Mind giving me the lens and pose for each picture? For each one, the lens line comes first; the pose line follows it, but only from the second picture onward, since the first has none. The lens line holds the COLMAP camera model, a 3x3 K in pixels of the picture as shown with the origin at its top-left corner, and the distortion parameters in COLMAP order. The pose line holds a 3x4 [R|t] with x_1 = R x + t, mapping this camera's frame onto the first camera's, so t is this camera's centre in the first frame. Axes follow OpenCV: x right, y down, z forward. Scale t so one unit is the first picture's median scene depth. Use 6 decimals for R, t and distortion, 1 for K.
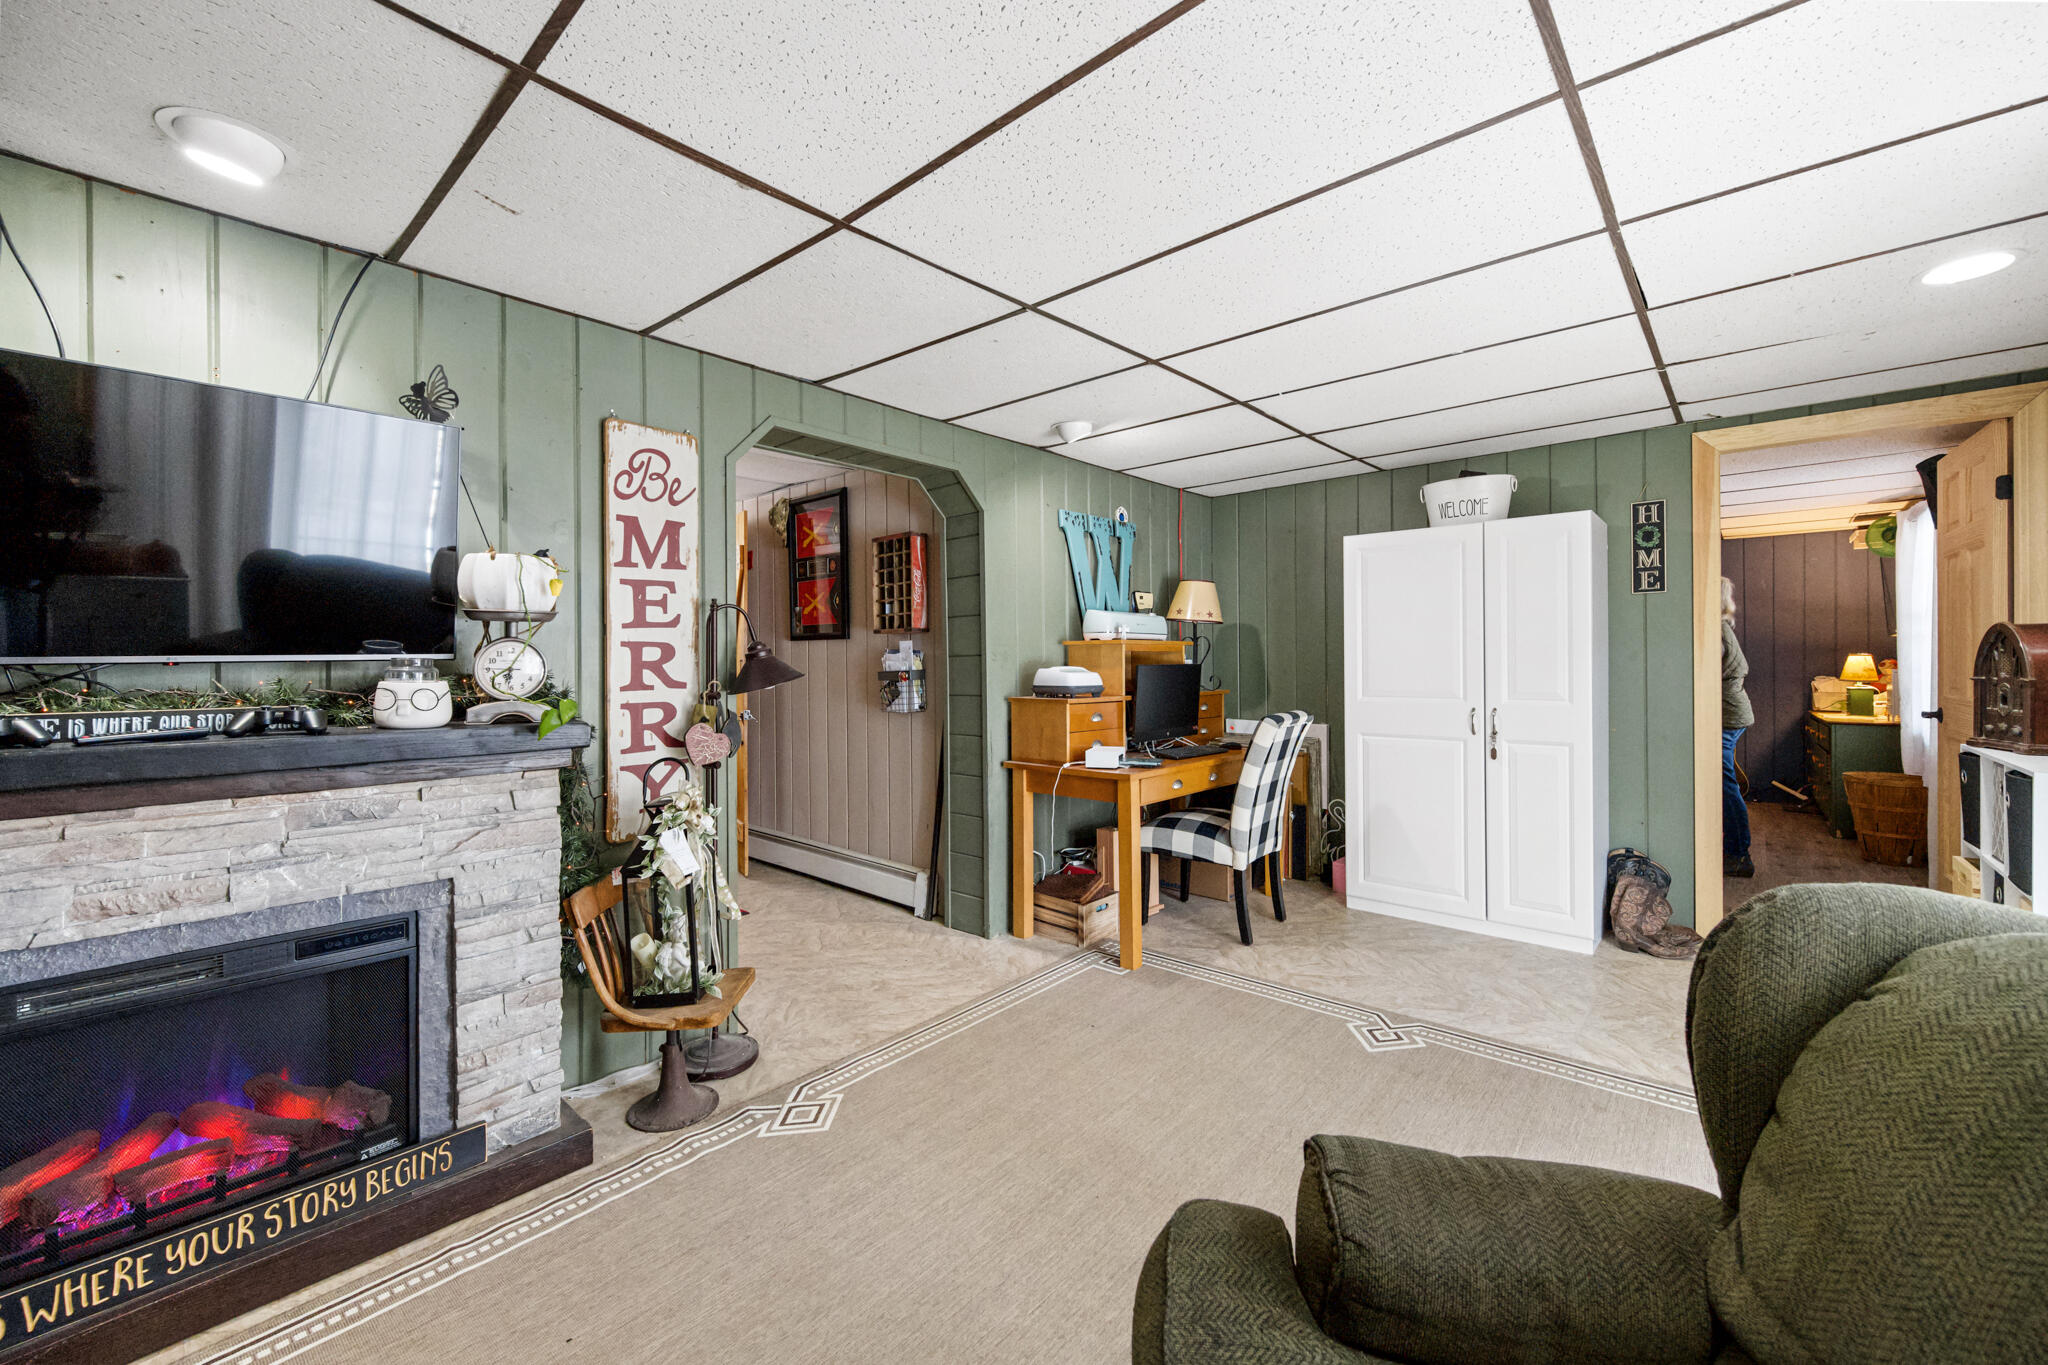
lens RADIAL K [[819.5, 0, 1028.9], [0, 819.5, 653.8], [0, 0, 1]] dist [0.002033, 0.000292]
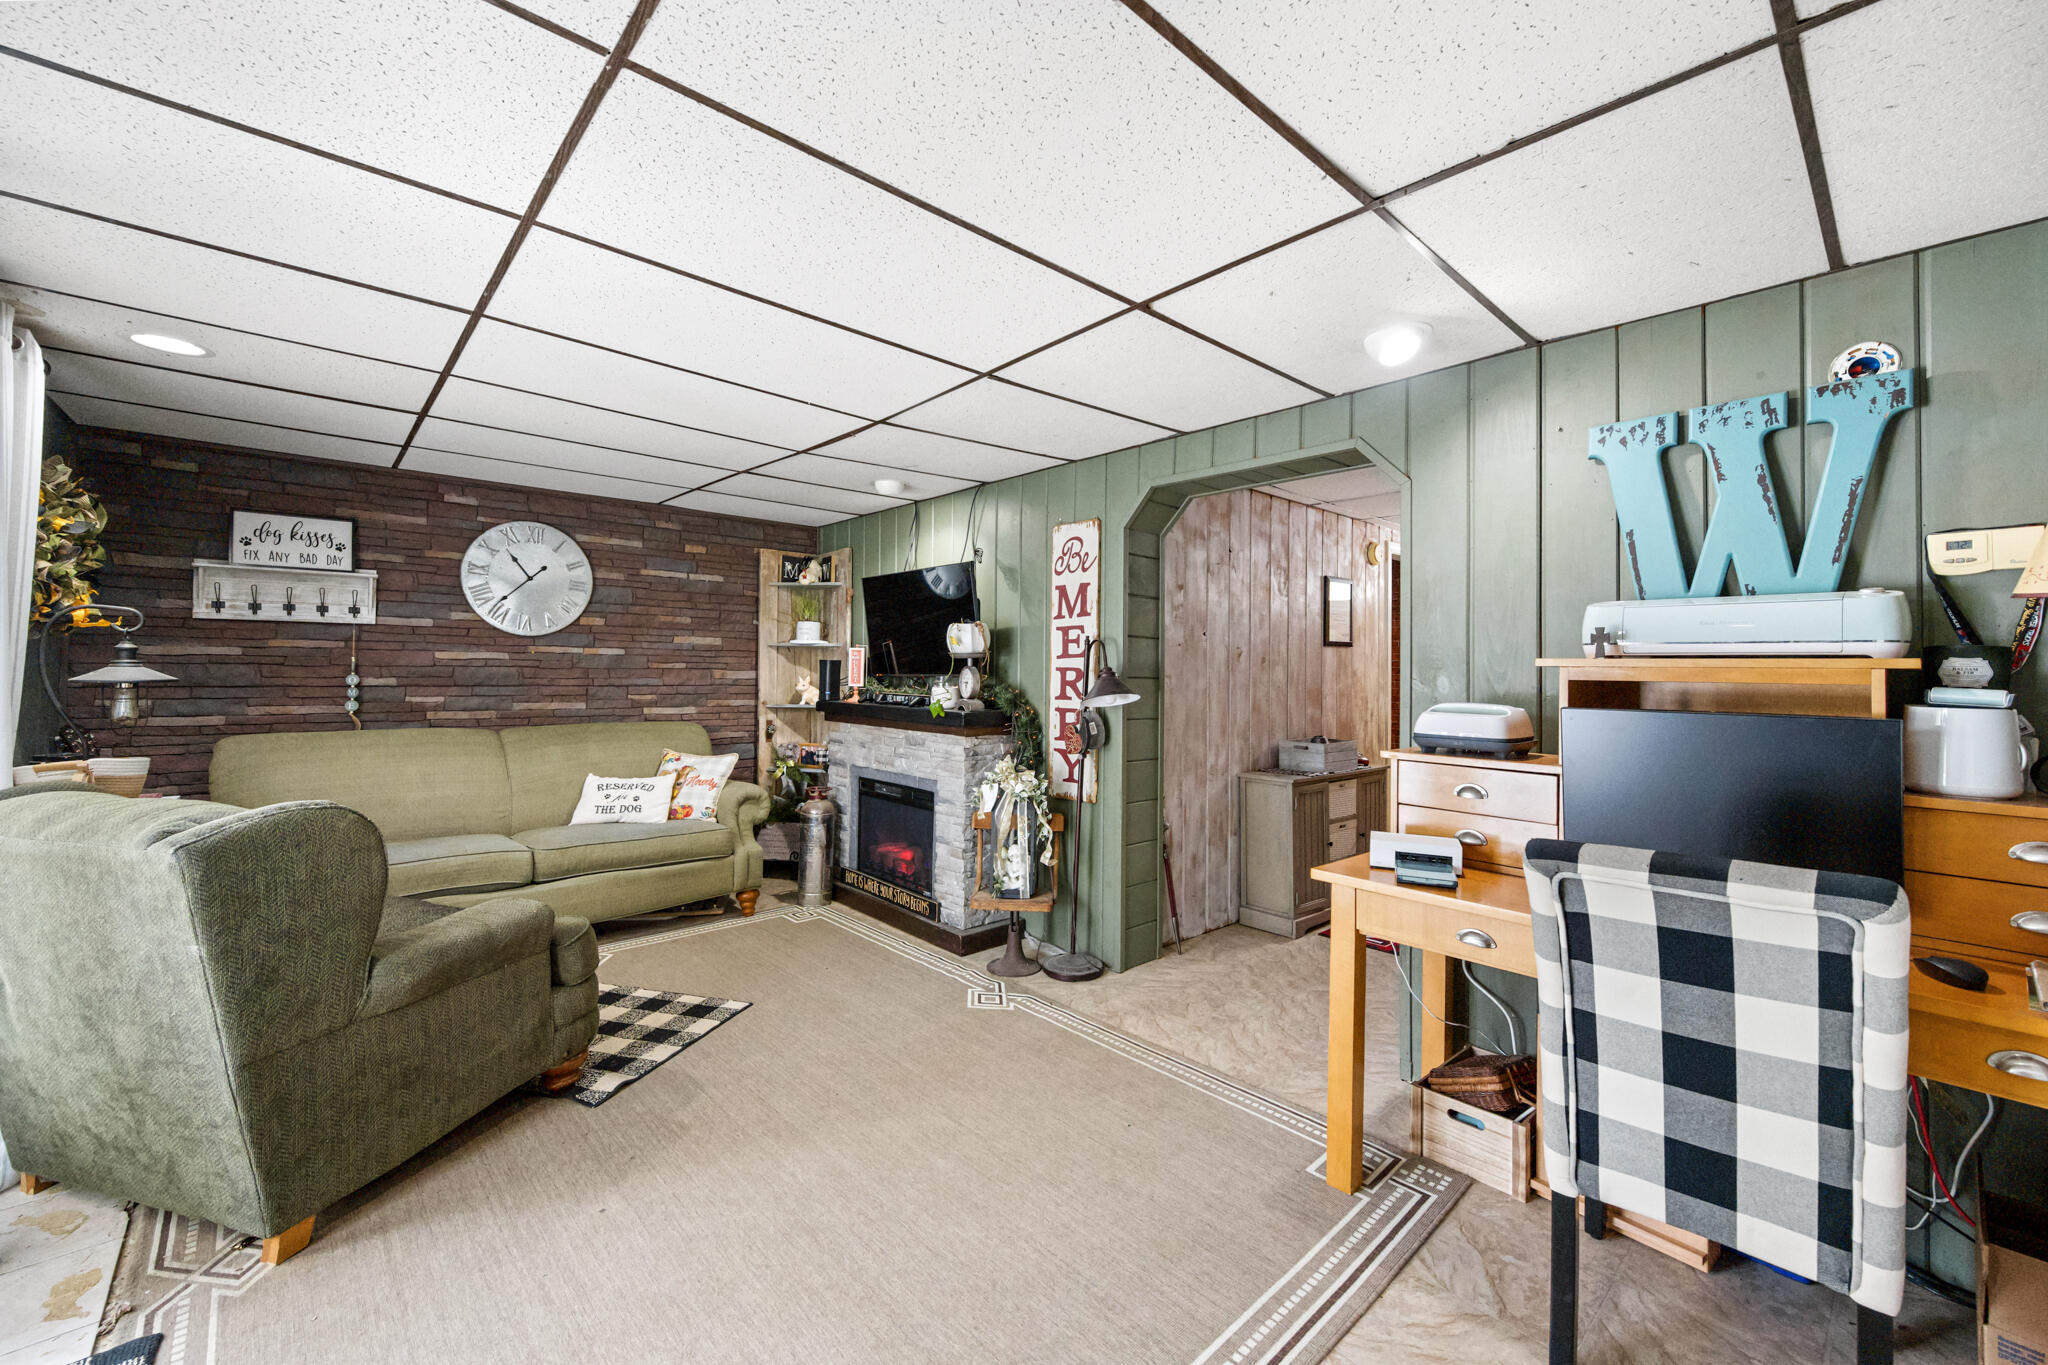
lens RADIAL K [[819.5, 0, 1017.7], [0, 819.5, 649.8], [0, 0, 1]] dist [0.002033, 0.000292]
pose [[-0.115594, -0.021131, -0.993072, 1.017778], [-0.003442, 0.999776, -0.020873, -0.015237], [0.993291, 0.001006, -0.115641, 1.072295]]
